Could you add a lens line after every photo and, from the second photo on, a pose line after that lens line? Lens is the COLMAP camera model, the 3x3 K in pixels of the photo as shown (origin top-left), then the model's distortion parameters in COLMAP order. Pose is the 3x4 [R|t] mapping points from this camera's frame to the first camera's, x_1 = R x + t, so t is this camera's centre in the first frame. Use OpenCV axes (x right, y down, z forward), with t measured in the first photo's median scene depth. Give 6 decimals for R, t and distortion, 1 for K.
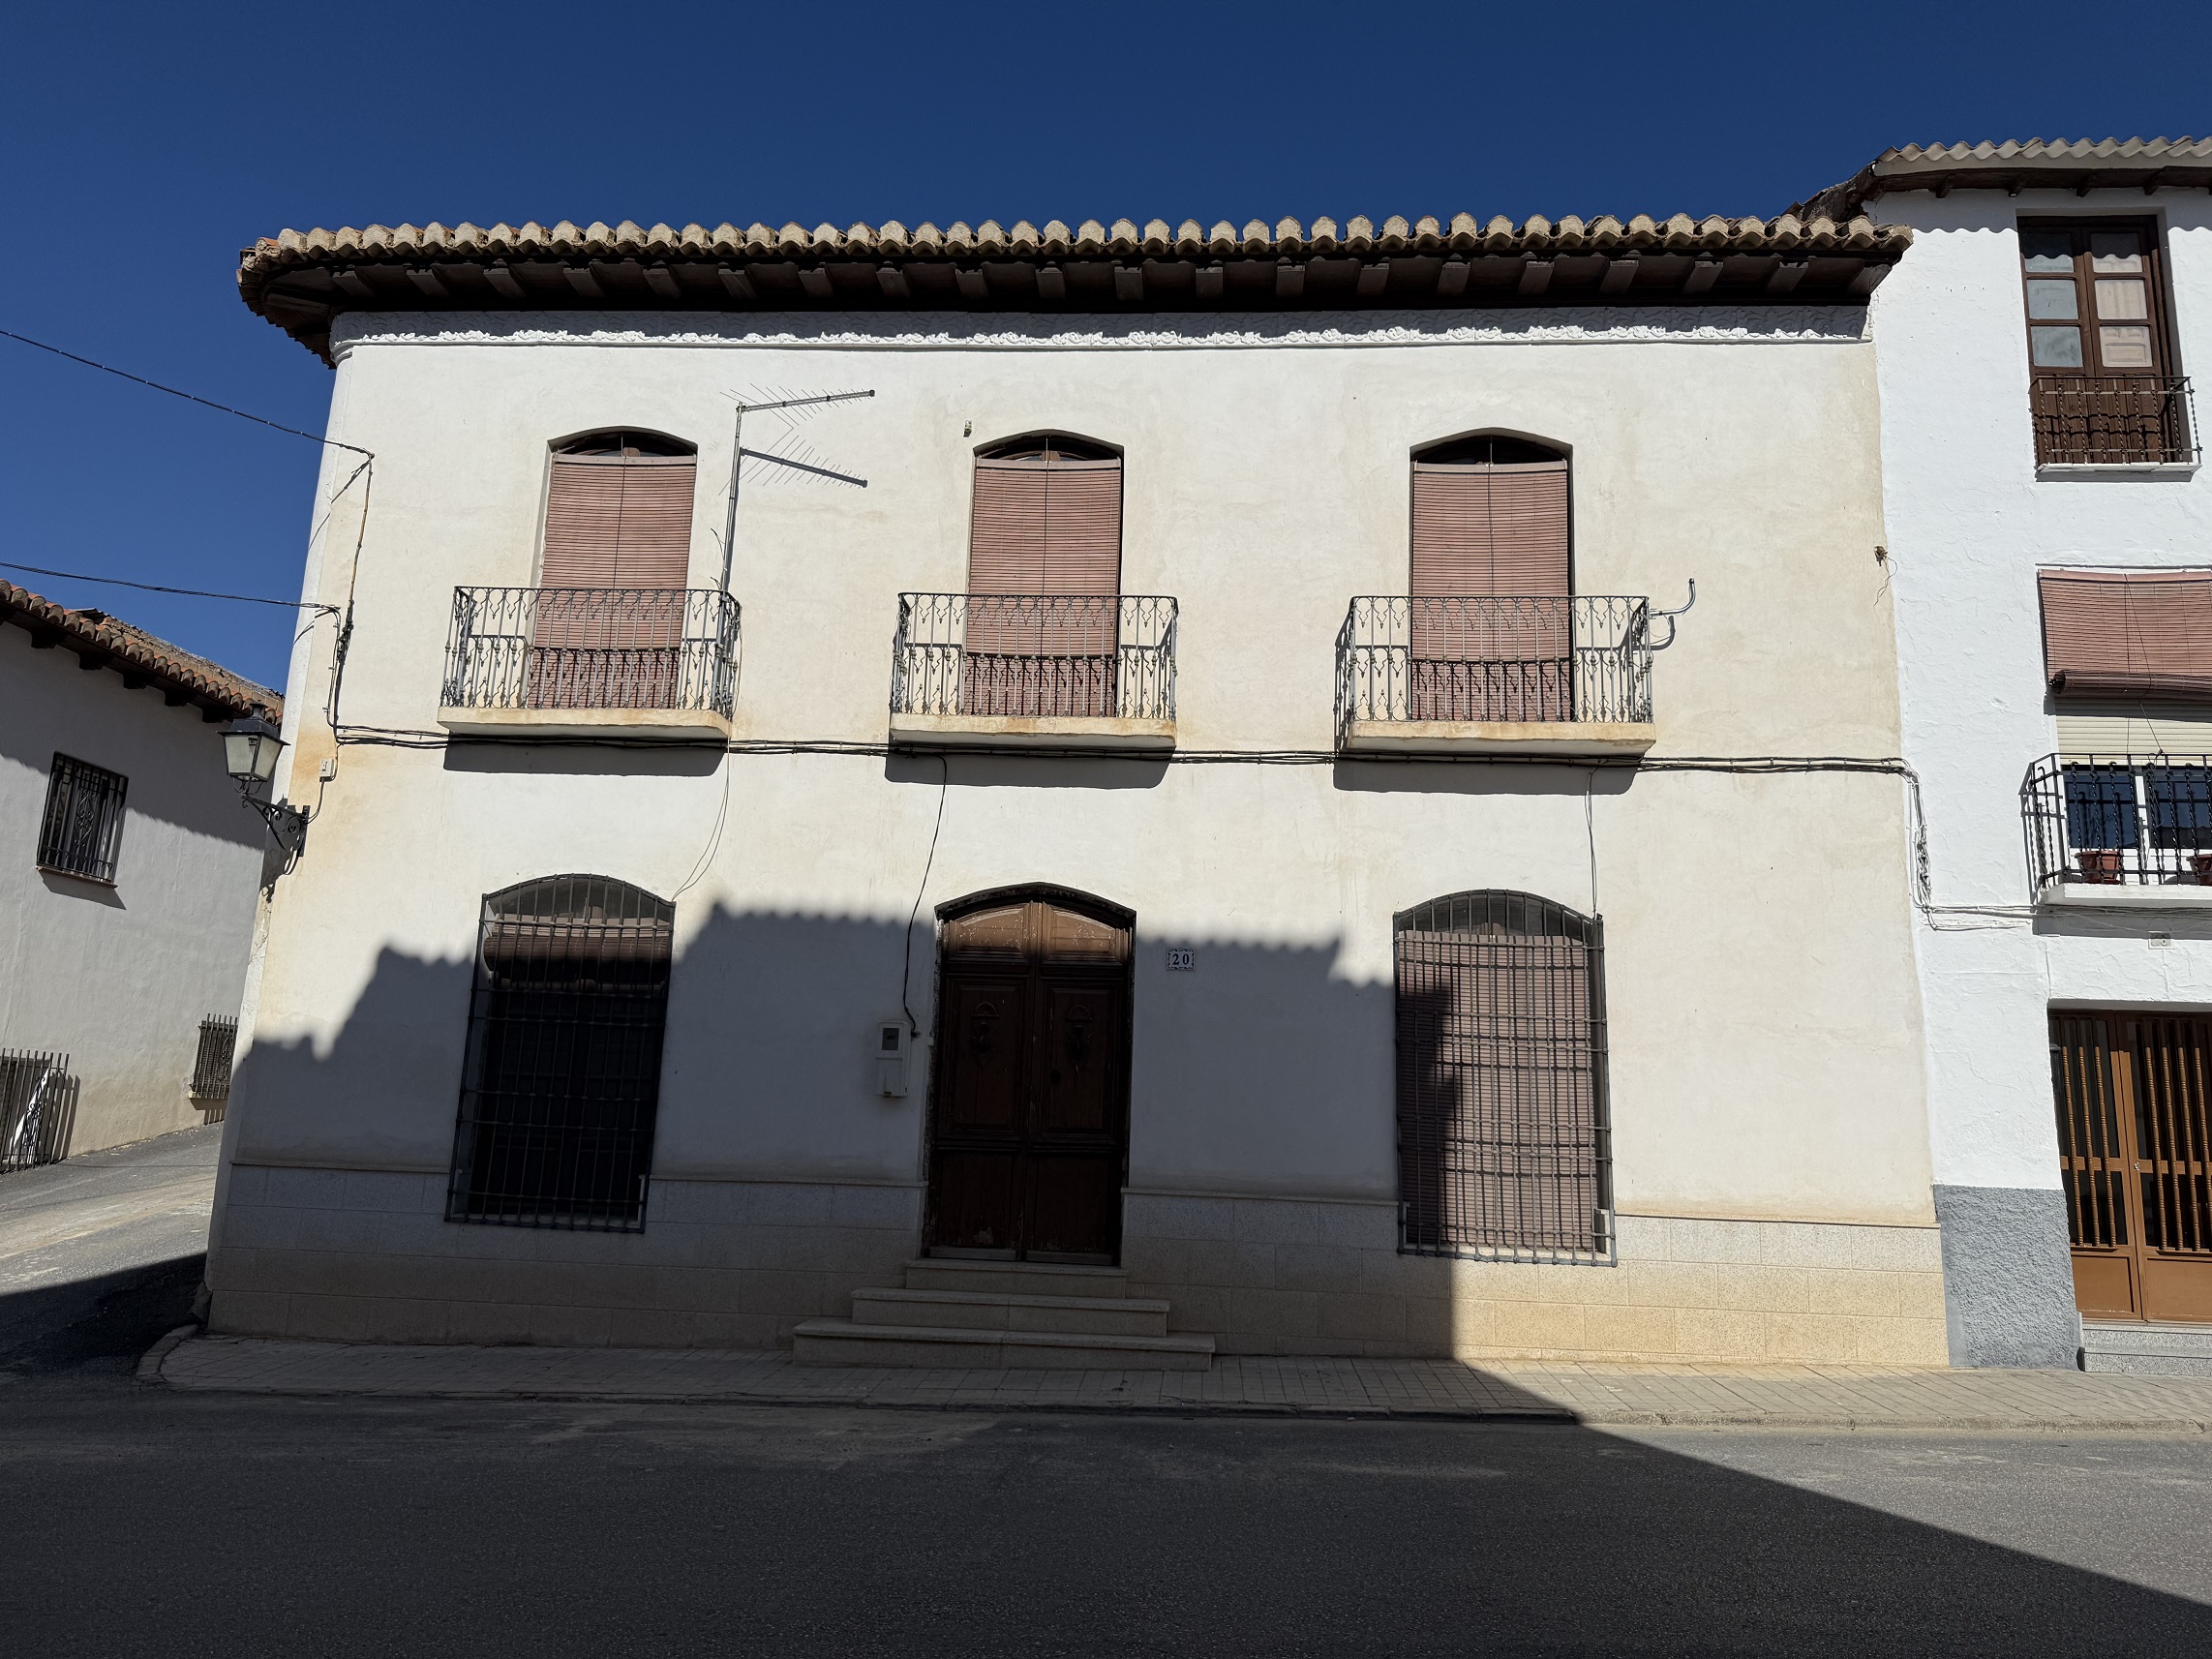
lens RADIAL K [[1534.4, 0, 1106.0], [0, 1534.4, 829.5], [0, 0, 1]] dist [0.071869, -0.108049]
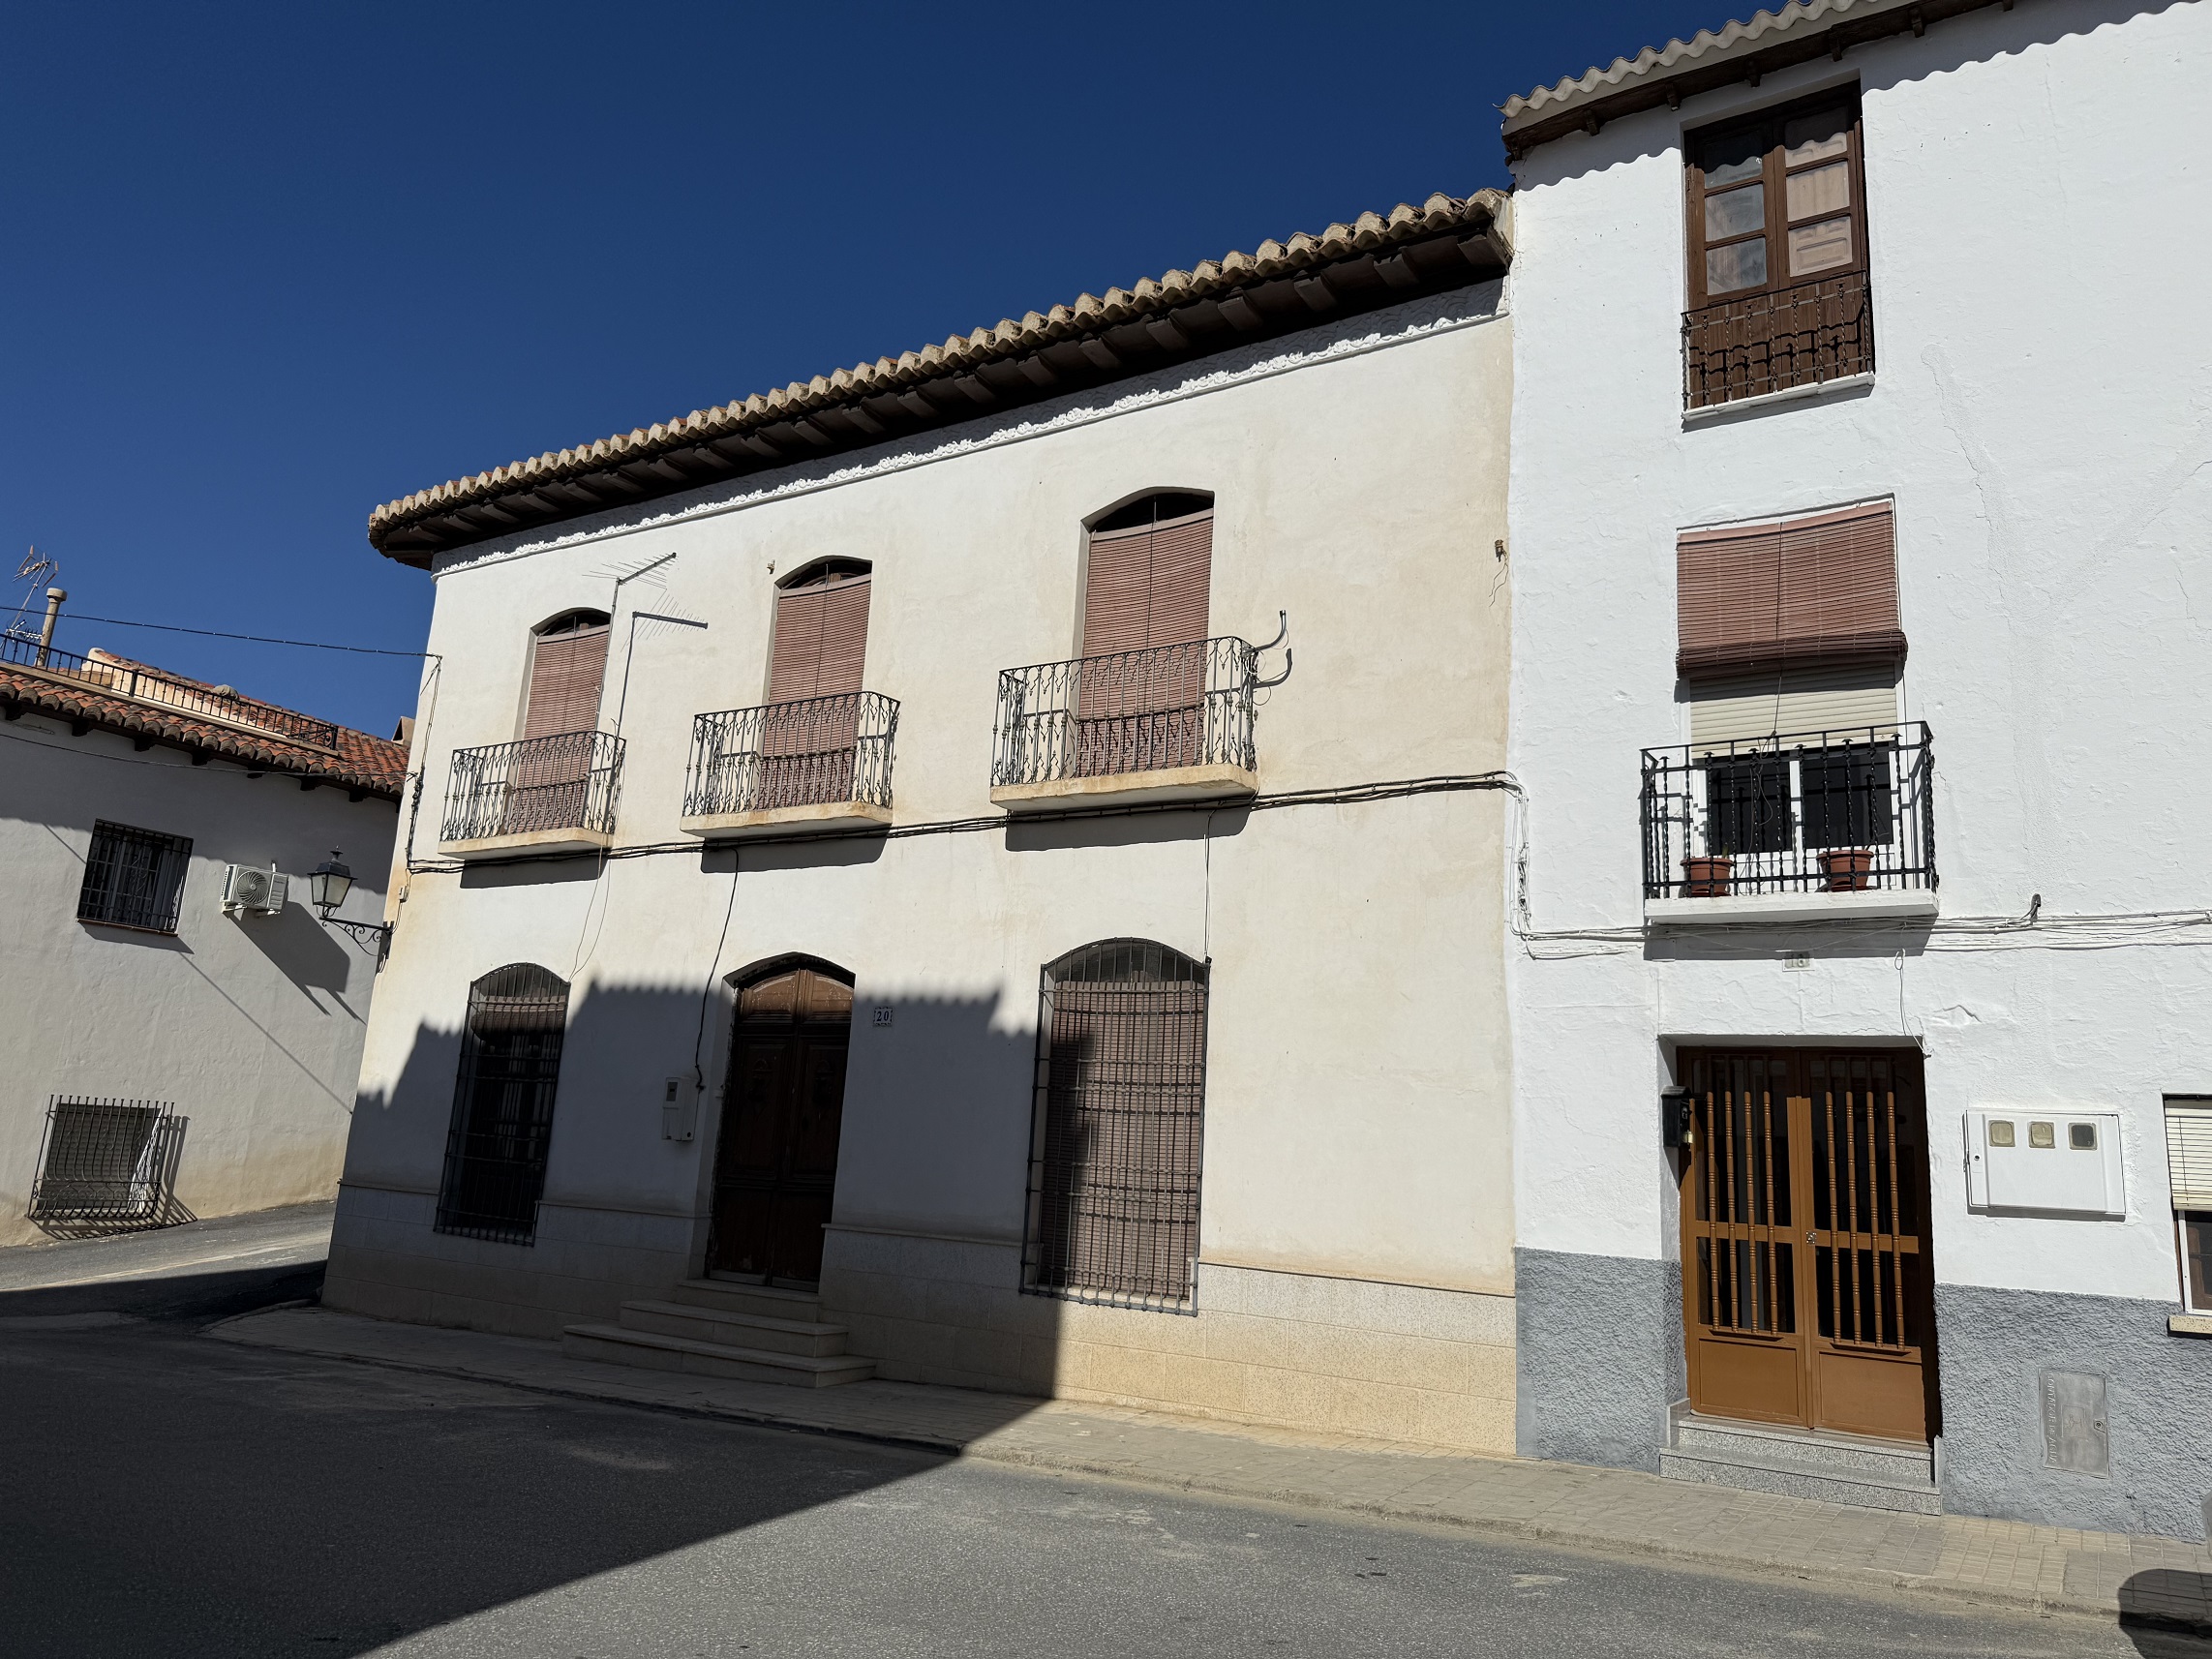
lens RADIAL K [[1516.6, 0, 1106.0], [0, 1516.6, 829.5], [0, 0, 1]] dist [0.162363, -0.341854]
pose [[0.881398, -0.084167, -0.464815, 0.709453], [0.065315, 0.996261, -0.056546, 0.023335], [0.467837, 0.019481, 0.883600, 0.097617]]
